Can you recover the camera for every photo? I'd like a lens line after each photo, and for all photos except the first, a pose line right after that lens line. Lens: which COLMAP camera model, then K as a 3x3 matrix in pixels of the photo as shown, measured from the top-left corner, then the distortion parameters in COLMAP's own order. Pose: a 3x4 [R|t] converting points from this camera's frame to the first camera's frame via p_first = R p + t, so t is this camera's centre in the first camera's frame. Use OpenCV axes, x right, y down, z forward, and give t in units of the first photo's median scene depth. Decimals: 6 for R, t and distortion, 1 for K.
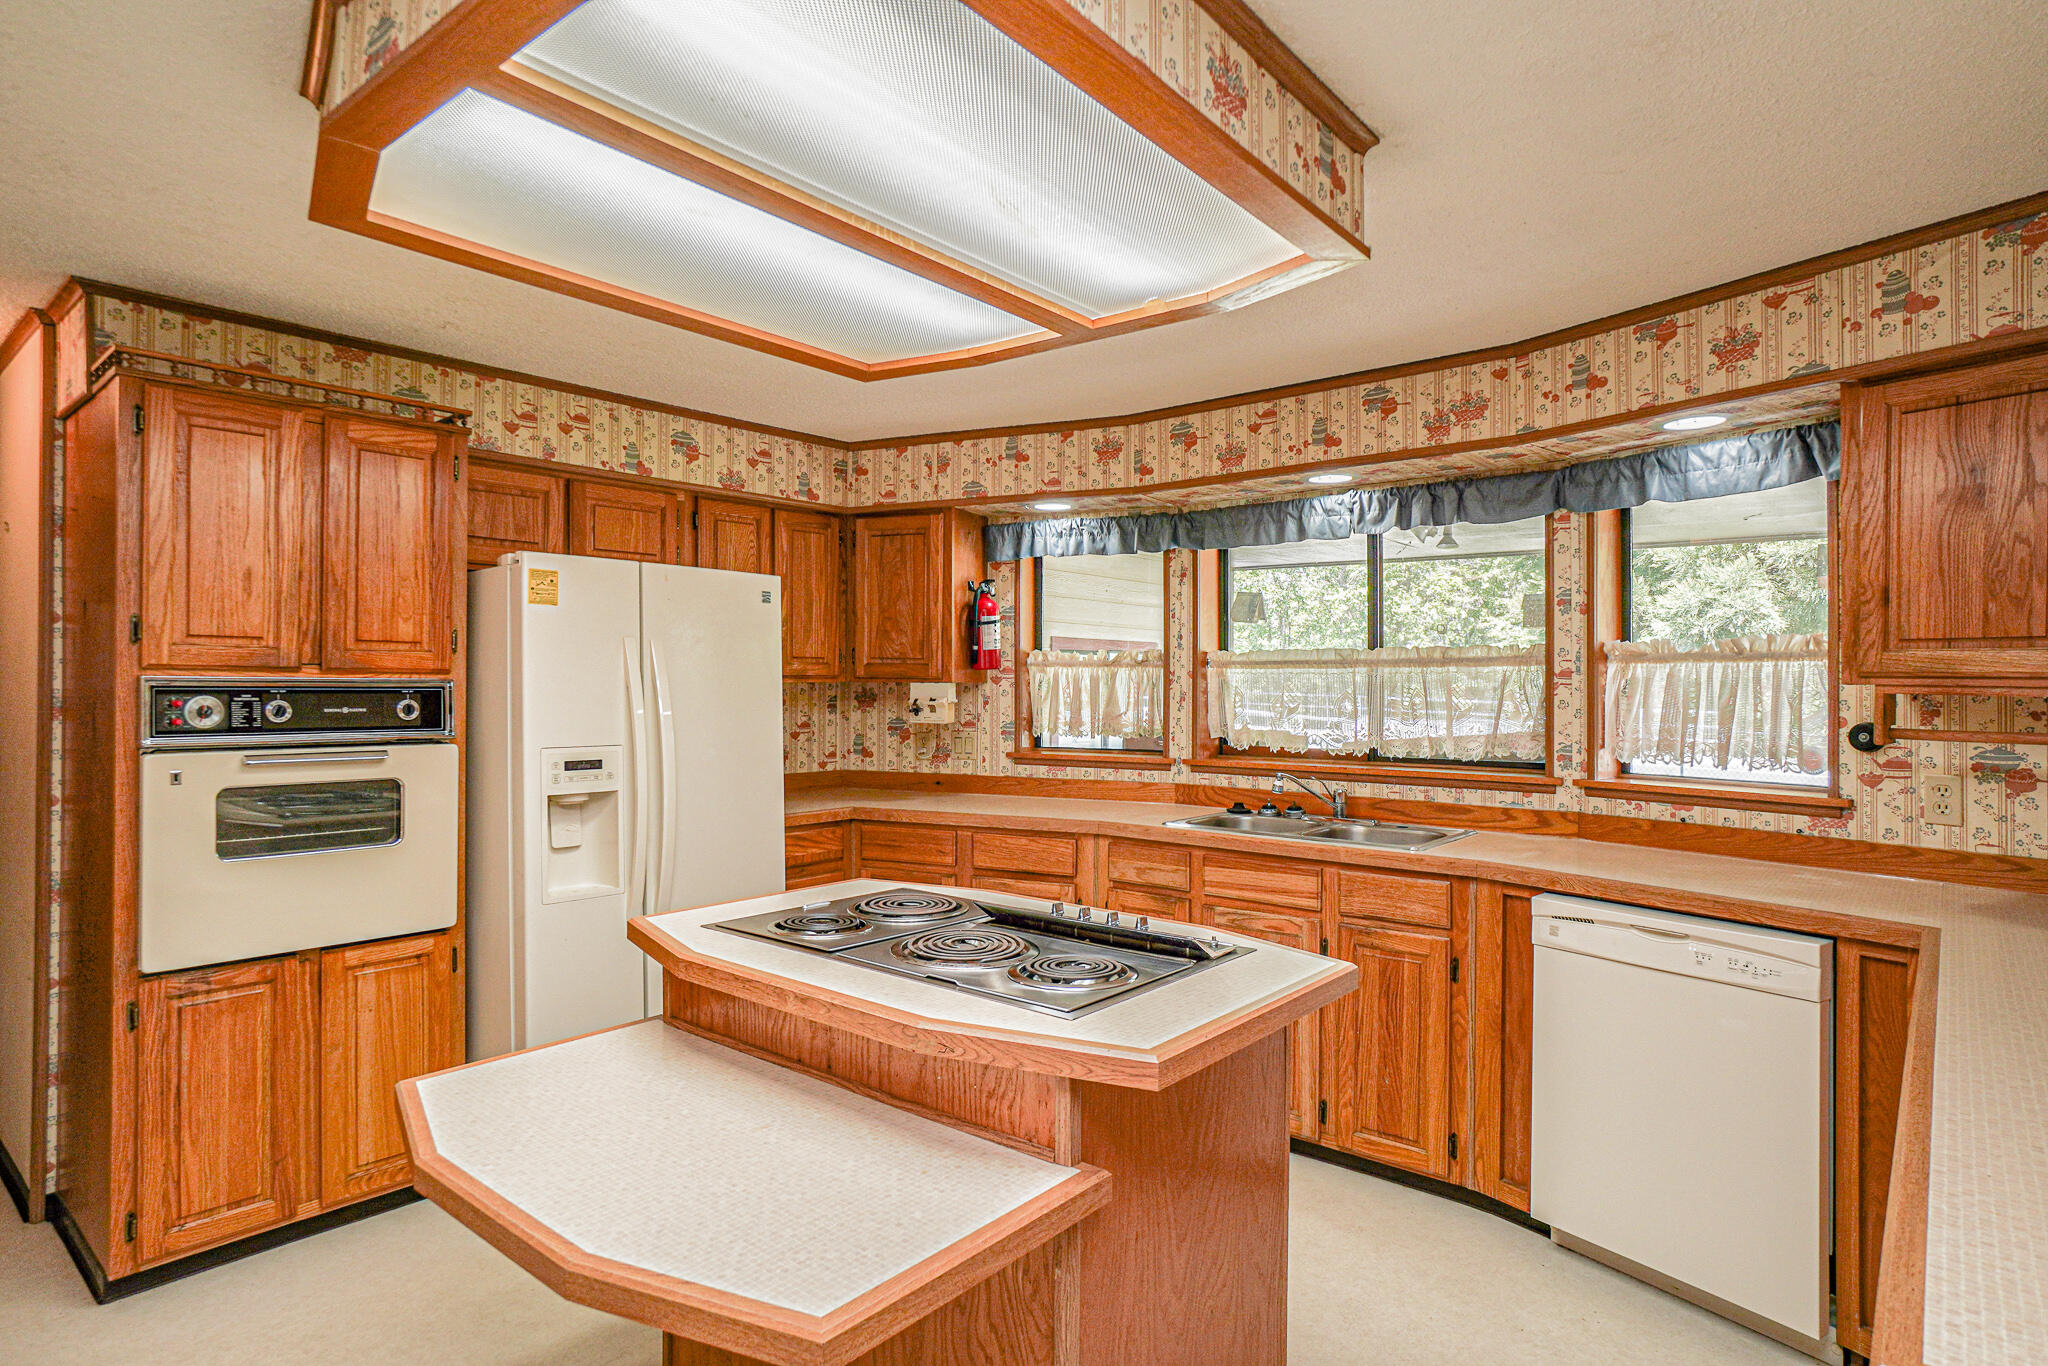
lens RADIAL K [[1132.6, 0, 1021.0], [0, 1132.6, 689.1], [0, 0, 1]] dist [0.001953, 0.000974]
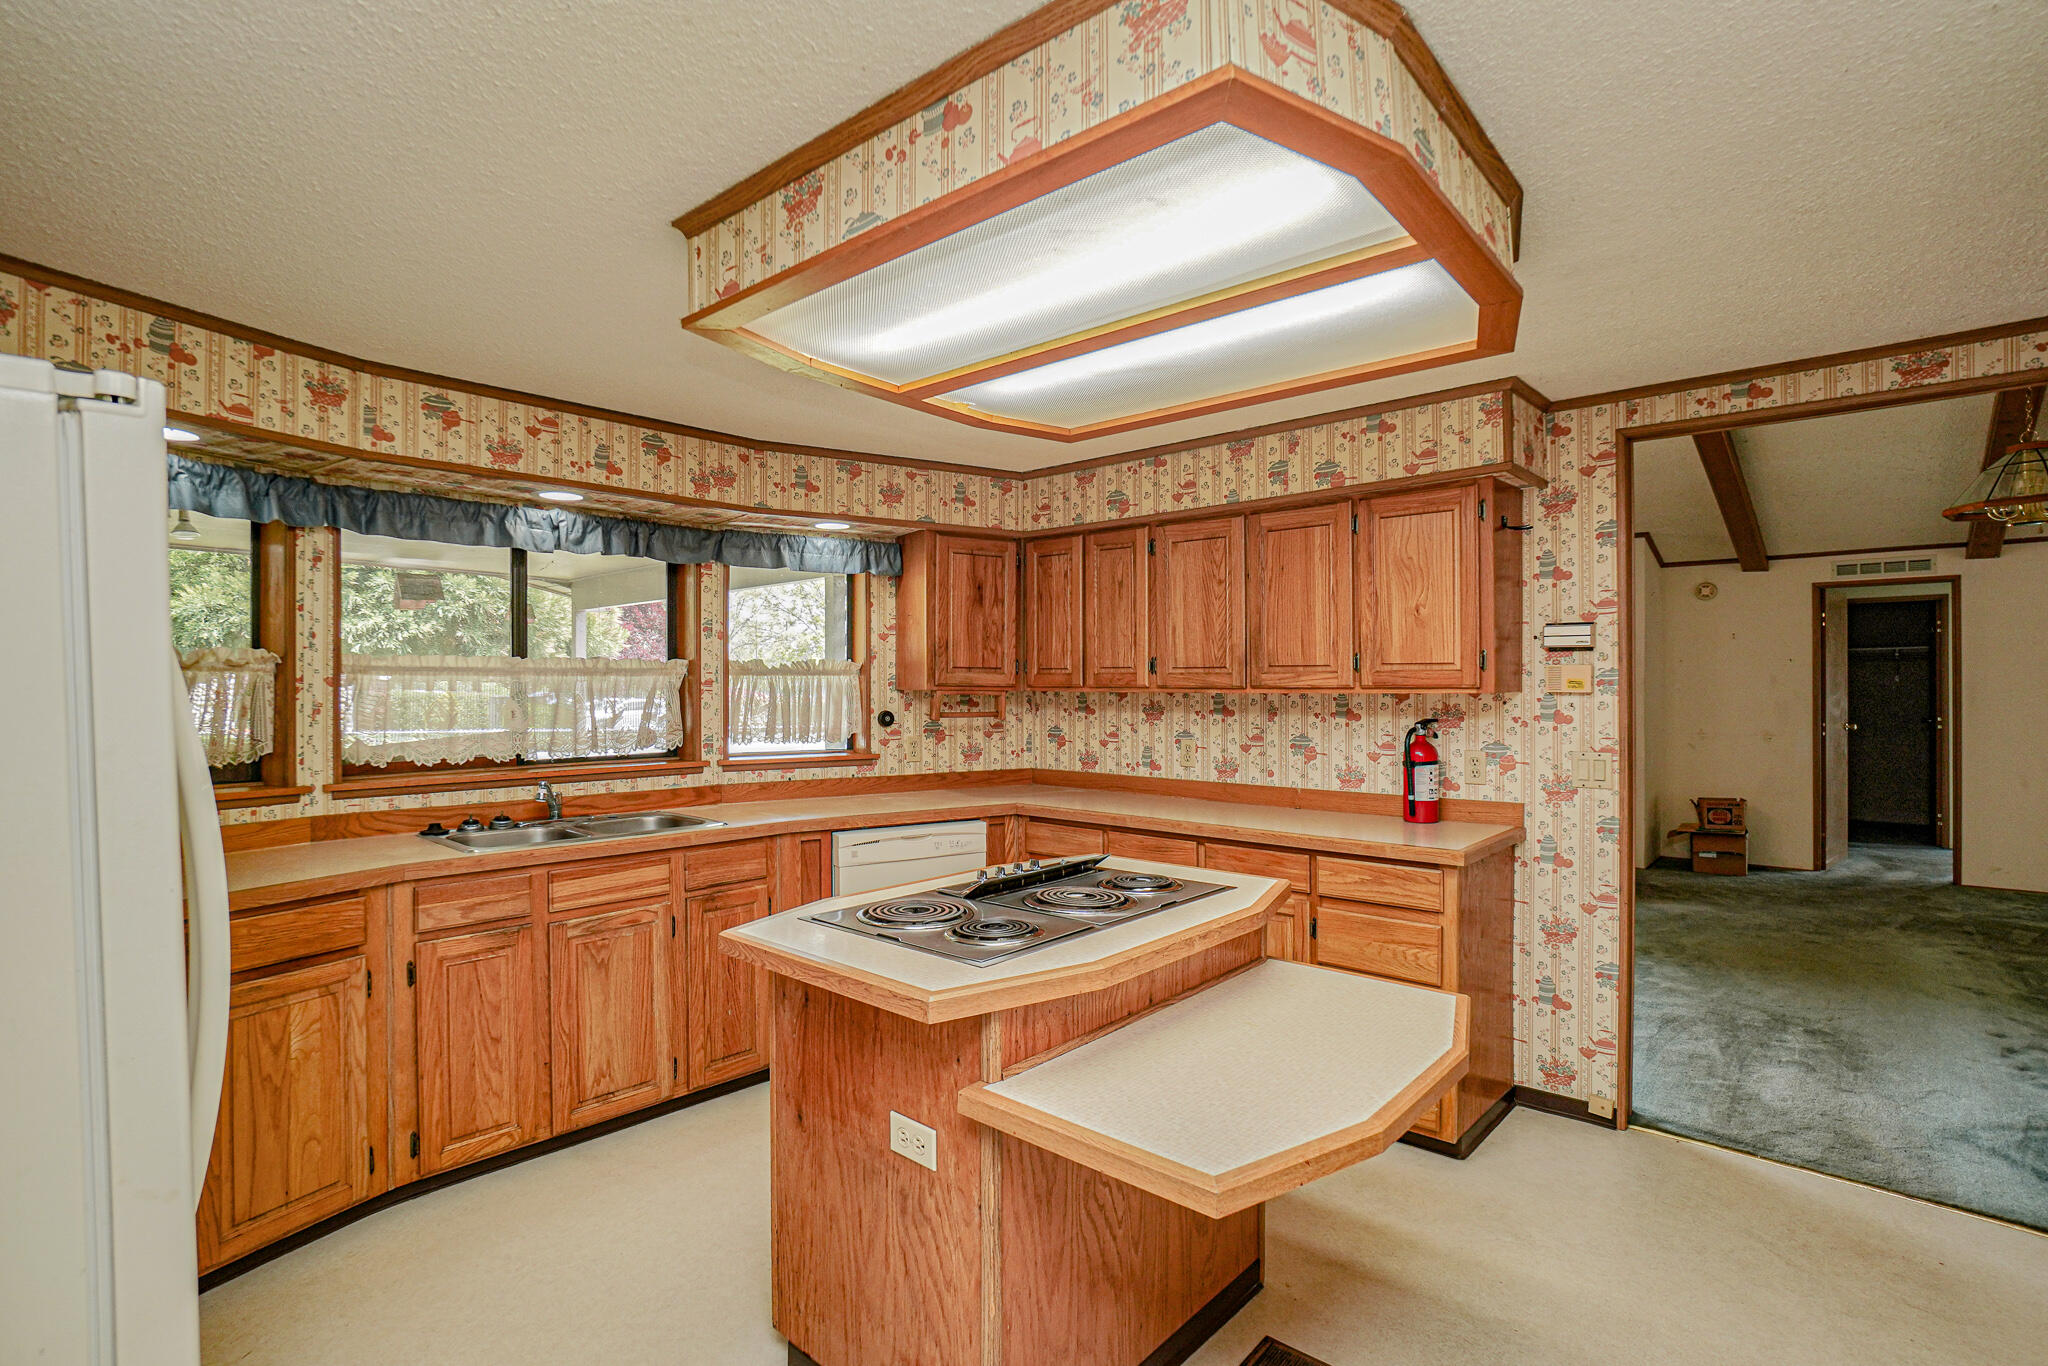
lens RADIAL K [[973.5, 0, 1020.7], [0, 973.5, 681.4], [0, 0, 1]] dist [-0.027518, 0.000238]
pose [[0.040481, 0.004777, 0.999169, -0.655624], [0.010084, 0.999936, -0.005189, -0.005518], [-0.999129, 0.010286, 0.040430, 0.585546]]
